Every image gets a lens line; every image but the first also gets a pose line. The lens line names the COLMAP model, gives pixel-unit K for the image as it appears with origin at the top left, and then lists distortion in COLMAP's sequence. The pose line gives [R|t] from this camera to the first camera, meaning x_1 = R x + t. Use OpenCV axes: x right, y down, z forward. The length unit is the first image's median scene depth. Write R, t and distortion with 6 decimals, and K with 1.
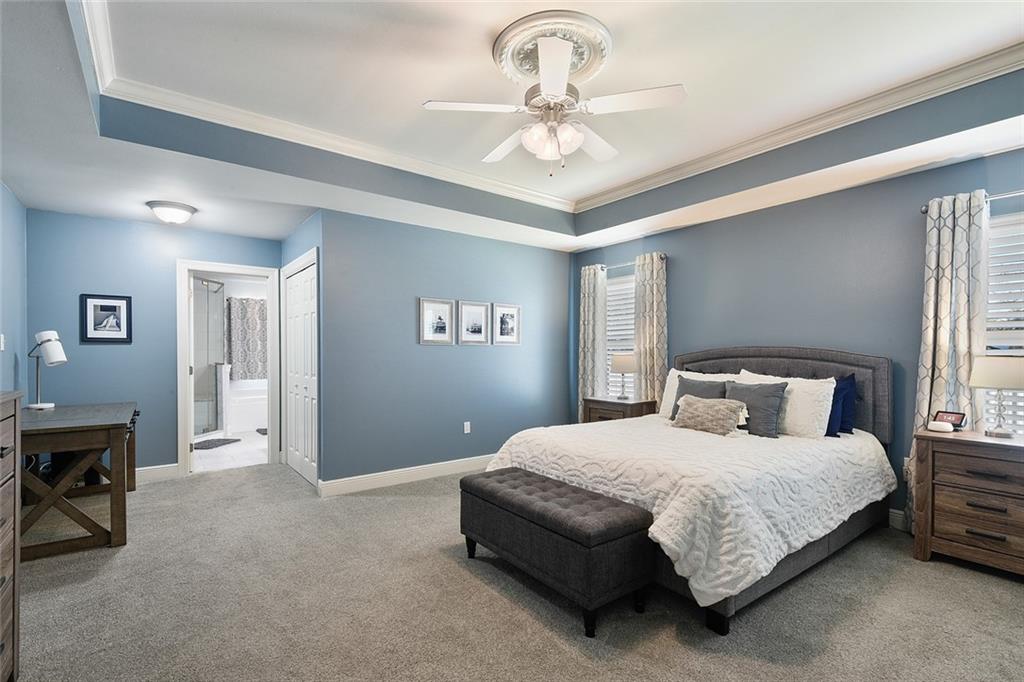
lens RADIAL K [[468.1, 0, 509.0], [0, 468.1, 345.6], [0, 0, 1]] dist [0.008232, -0.002666]
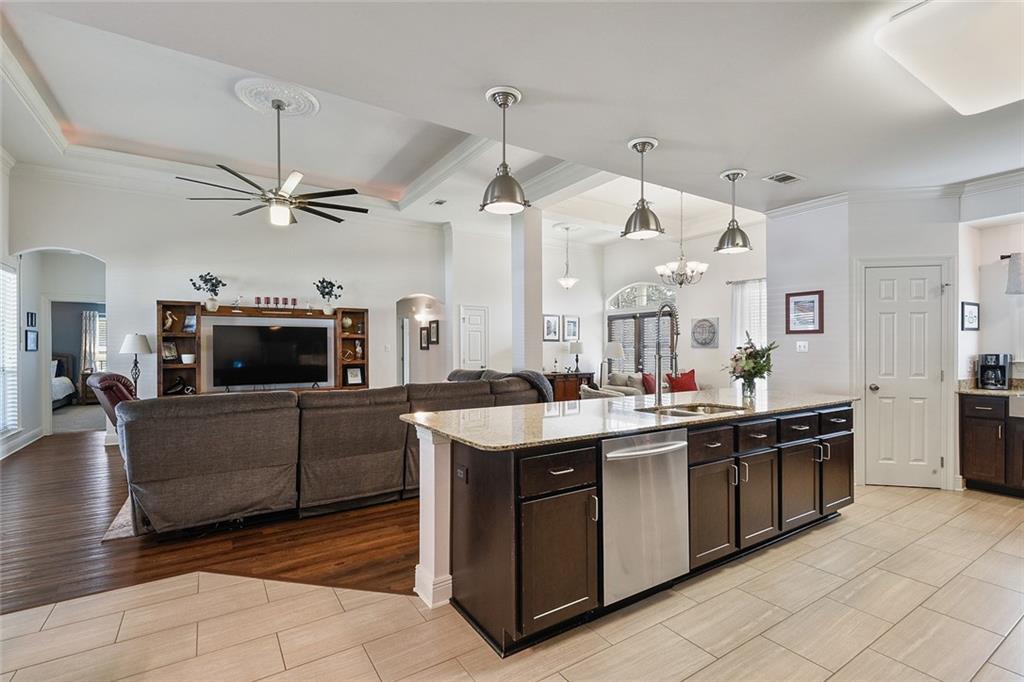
lens RADIAL K [[468.1, 0, 494.0], [0, 468.1, 349.9], [0, 0, 1]] dist [0.008232, -0.002666]
pose [[0.101712, -0.009778, 0.994766, -2.398286], [0.005739, 0.999941, 0.009242, -0.021178], [-0.994797, 0.004769, 0.101762, -2.523027]]
